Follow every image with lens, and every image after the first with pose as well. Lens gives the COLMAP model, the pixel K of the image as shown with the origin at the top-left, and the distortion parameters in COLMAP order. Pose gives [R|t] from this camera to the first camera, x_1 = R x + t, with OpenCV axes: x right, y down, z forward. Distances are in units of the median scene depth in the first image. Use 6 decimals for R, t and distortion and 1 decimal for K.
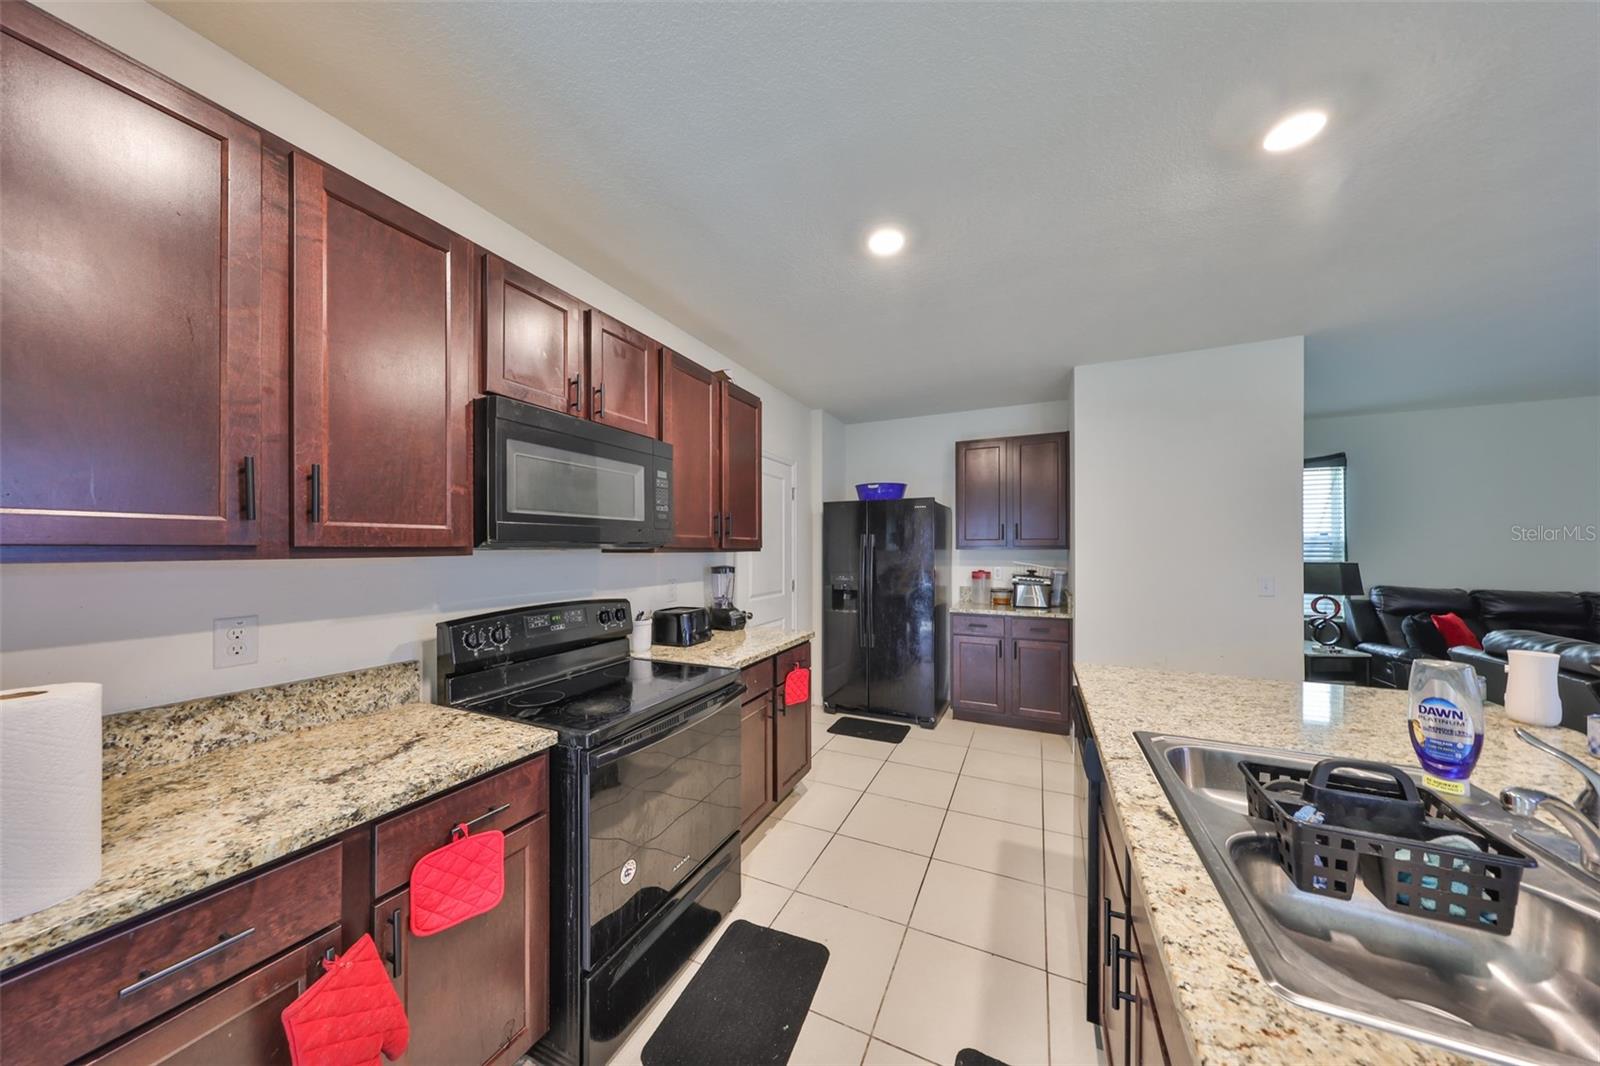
lens RADIAL K [[496.6, 0, 795.4], [0, 496.6, 543.4], [0, 0, 1]] dist [-0.000343, -0.000233]
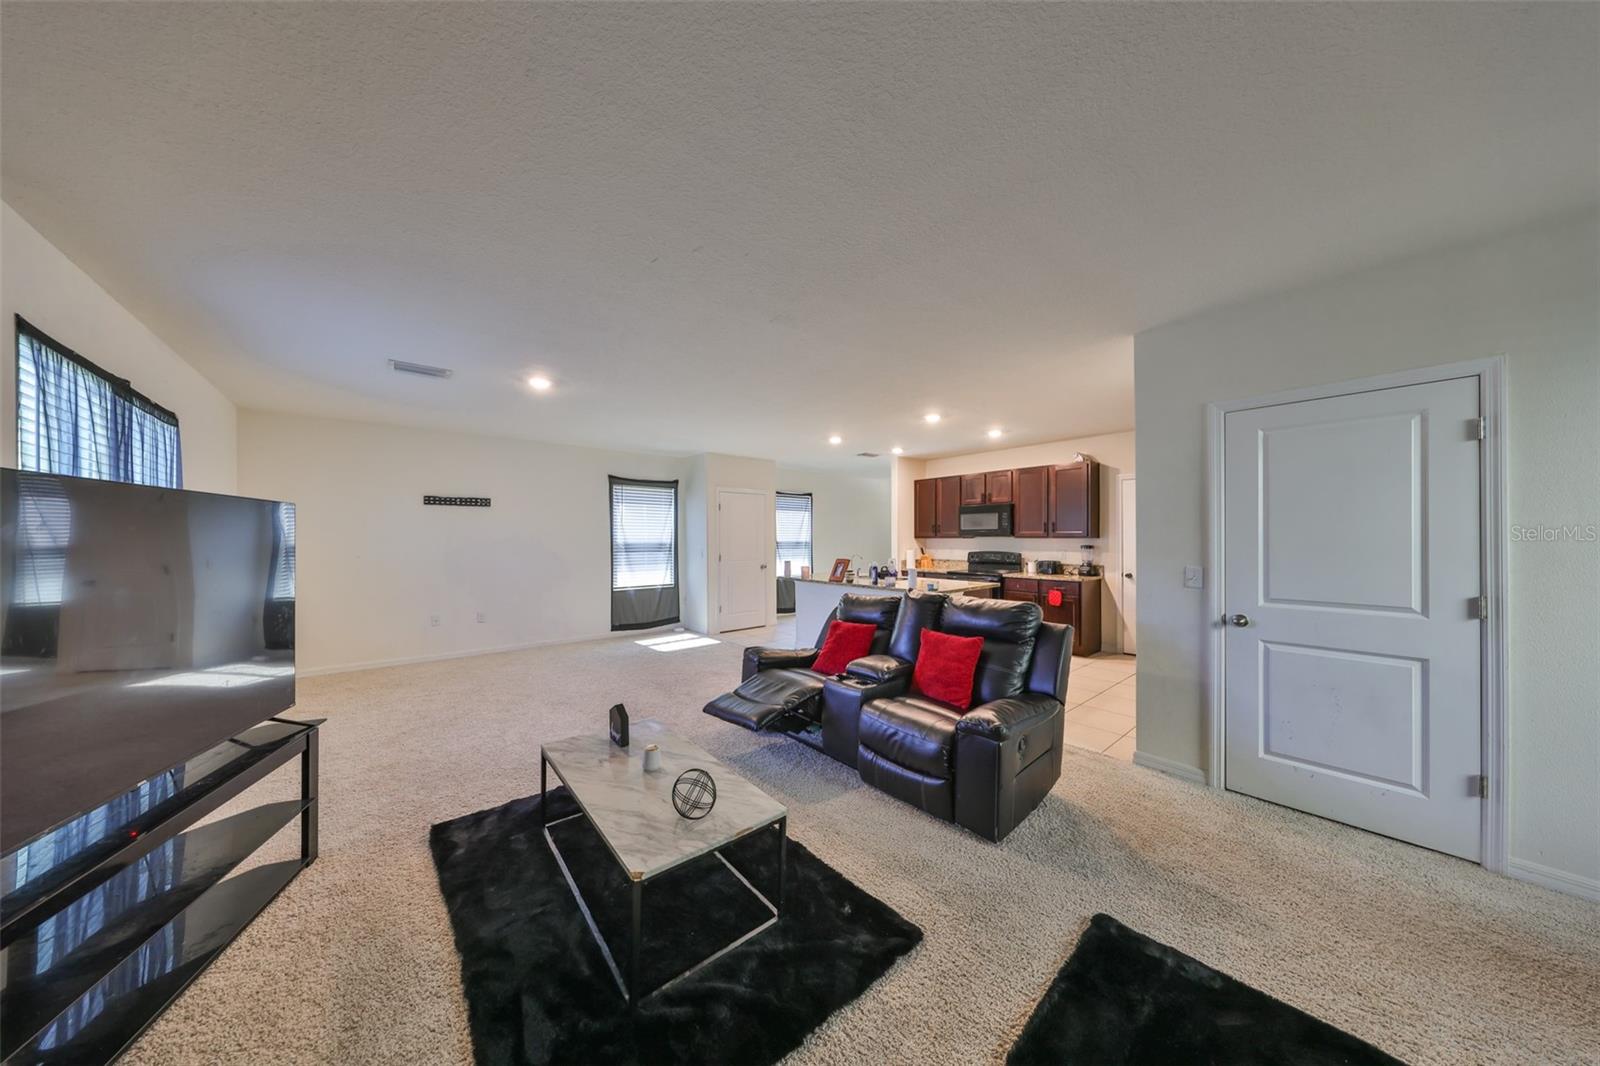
lens RADIAL K [[496.6, 0, 791.8], [0, 496.6, 538.5], [0, 0, 1]] dist [-0.000343, -0.000233]
pose [[-0.424414, 0.006244, -0.905447, 3.243744], [0.011639, 0.999931, 0.001441, 0.000045], [0.905393, -0.009927, -0.424458, 1.108790]]
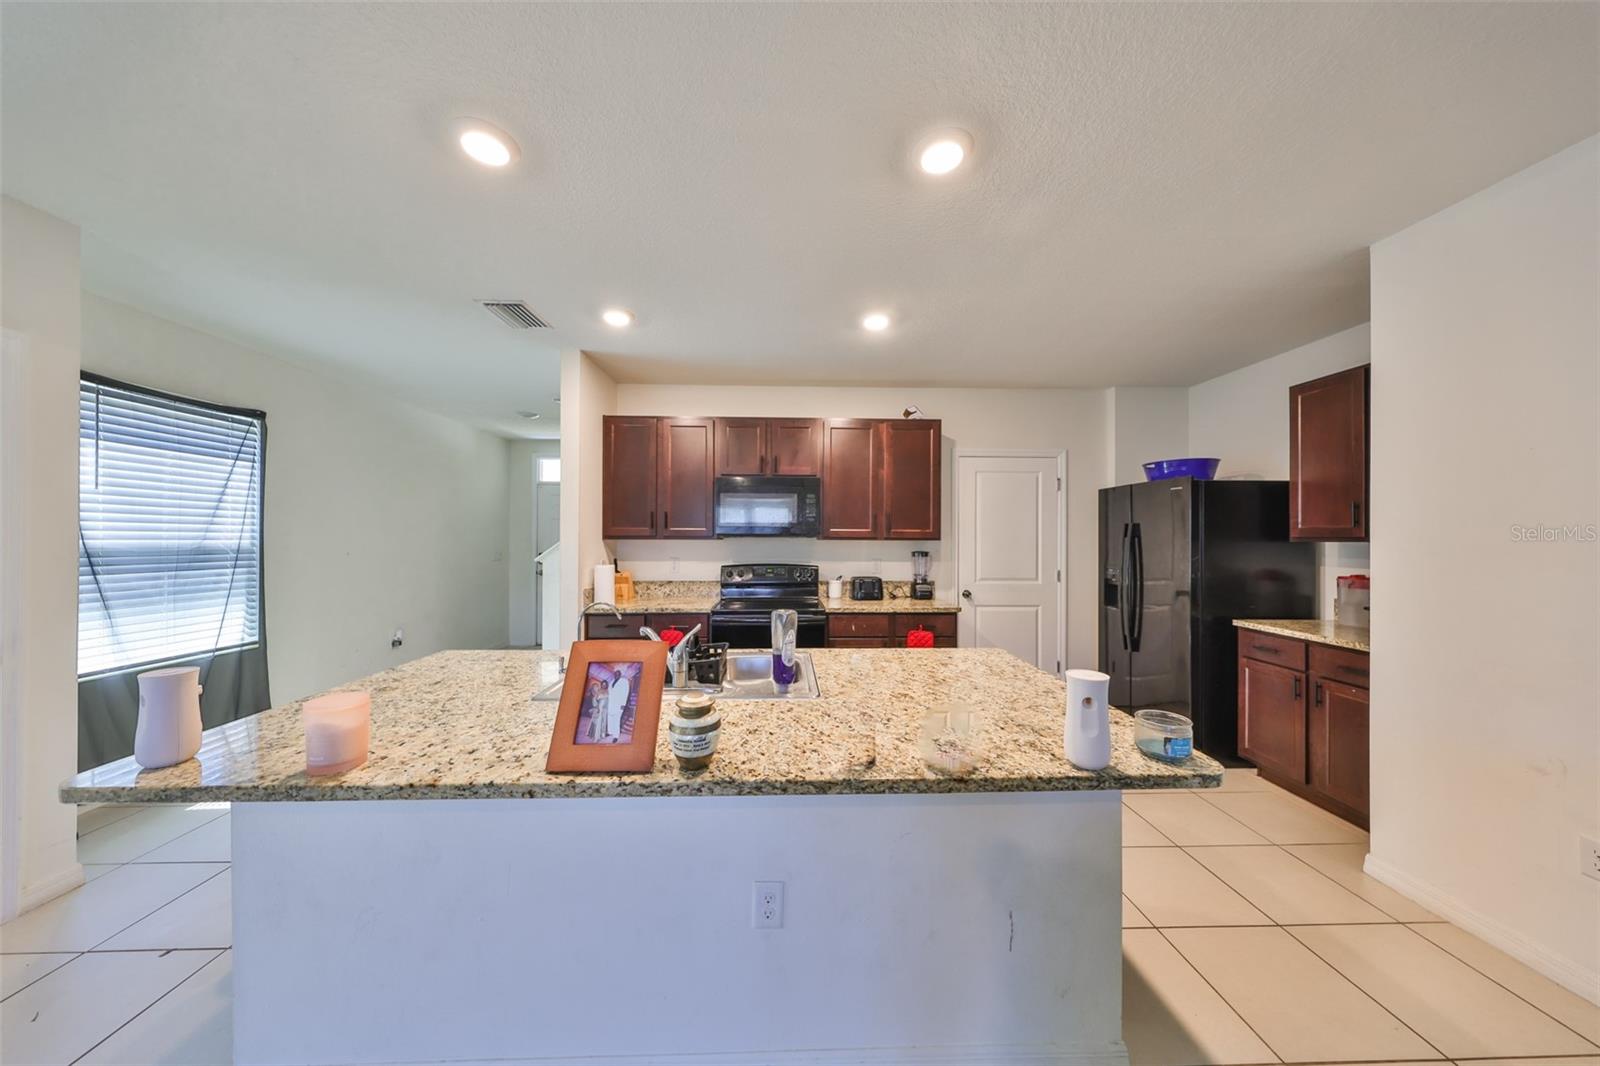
lens RADIAL K [[496.6, 0, 809.4], [0, 496.6, 535.1], [0, 0, 1]] dist [-0.000343, -0.000233]
pose [[0.468351, -0.001255, -0.883541, 1.302217], [0.001679, 0.999998, -0.000531, 0.002146], [0.883541, -0.001235, 0.468353, 0.156726]]
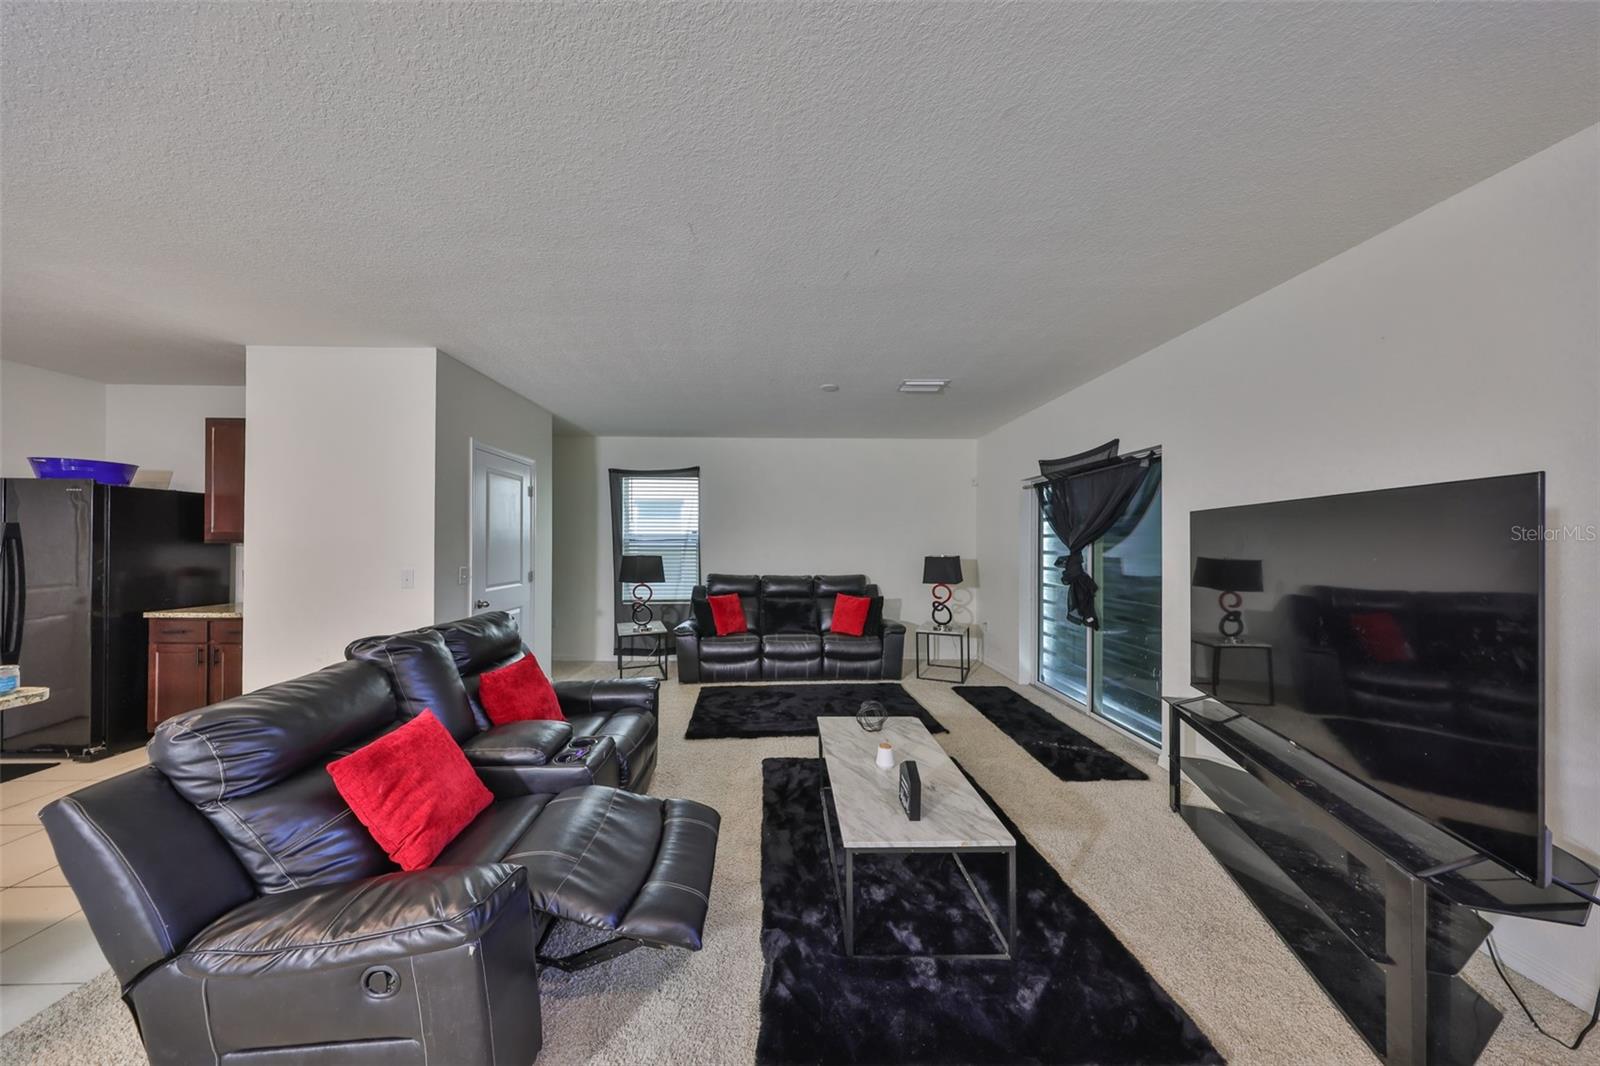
lens RADIAL K [[496.6, 0, 784.4], [0, 496.6, 541.8], [0, 0, 1]] dist [-0.000343, -0.000233]
pose [[0.893194, 0.005941, 0.449632, 1.742309], [-0.008788, 0.999952, 0.004246, -0.006909], [-0.449586, -0.007744, 0.893204, -0.461879]]
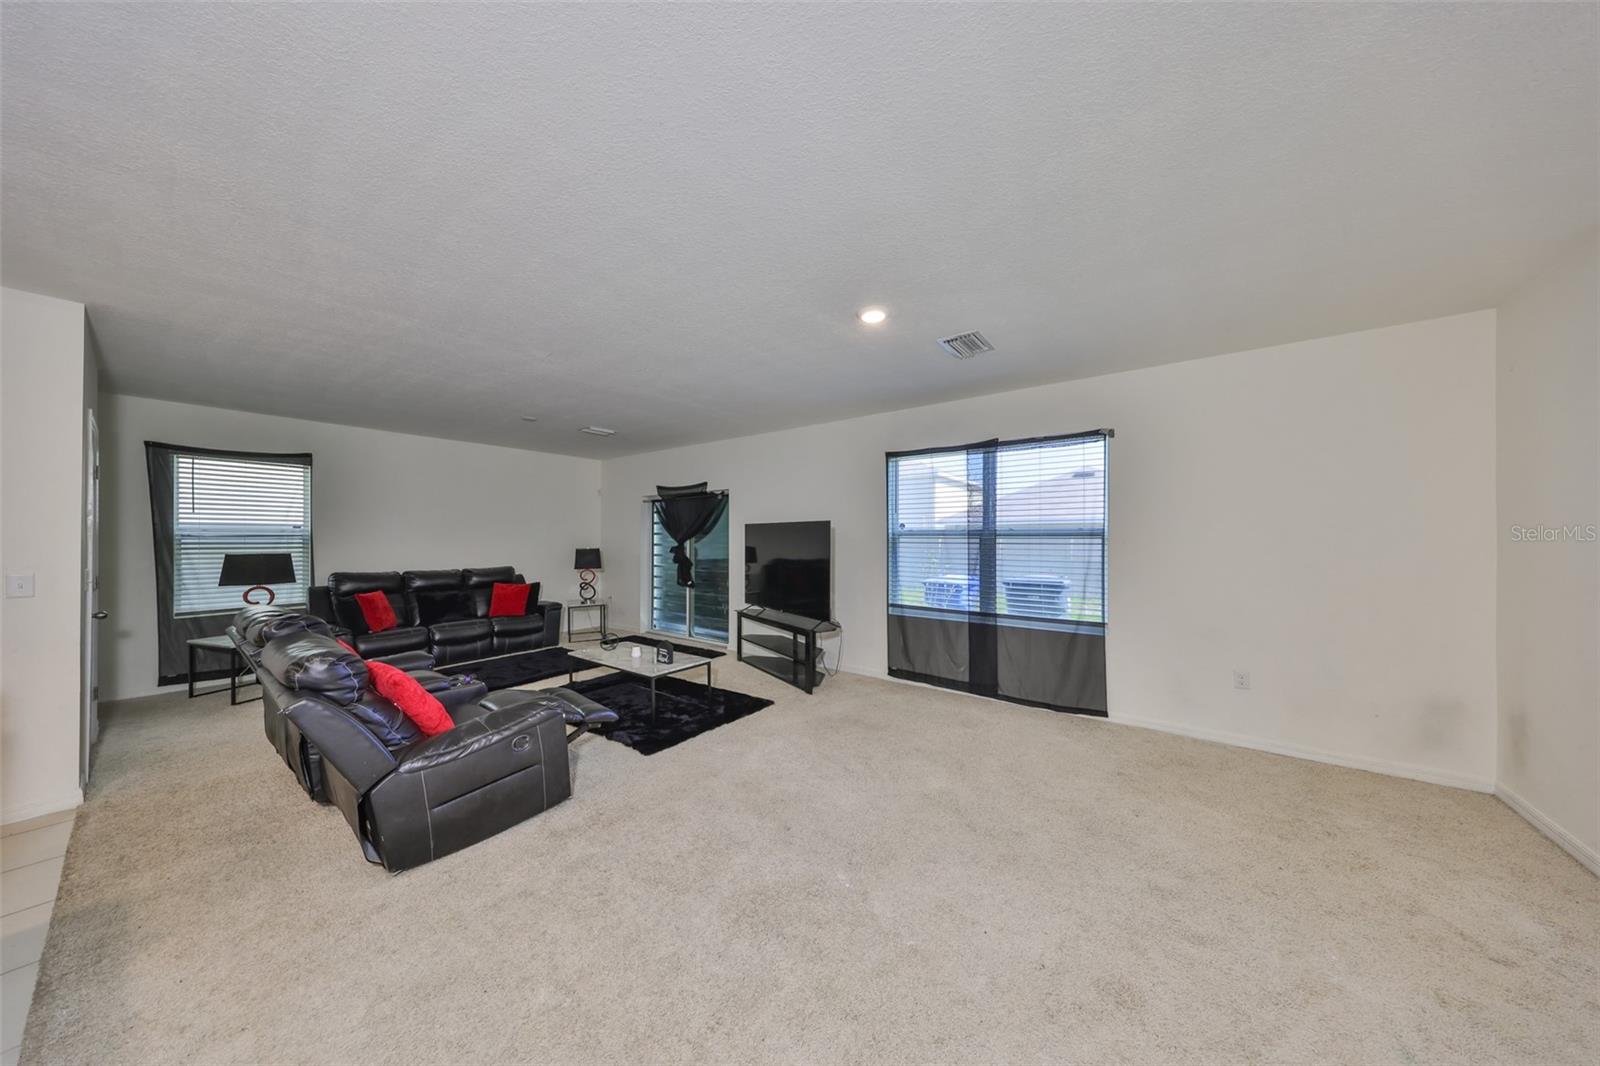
lens RADIAL K [[496.6, 0, 796.6], [0, 496.6, 537.9], [0, 0, 1]] dist [-0.000343, -0.000233]
pose [[0.204127, 0.004990, 0.978932, 0.591350], [-0.007953, 0.999962, -0.003438, -0.002389], [-0.978912, -0.007084, 0.204159, -0.649510]]
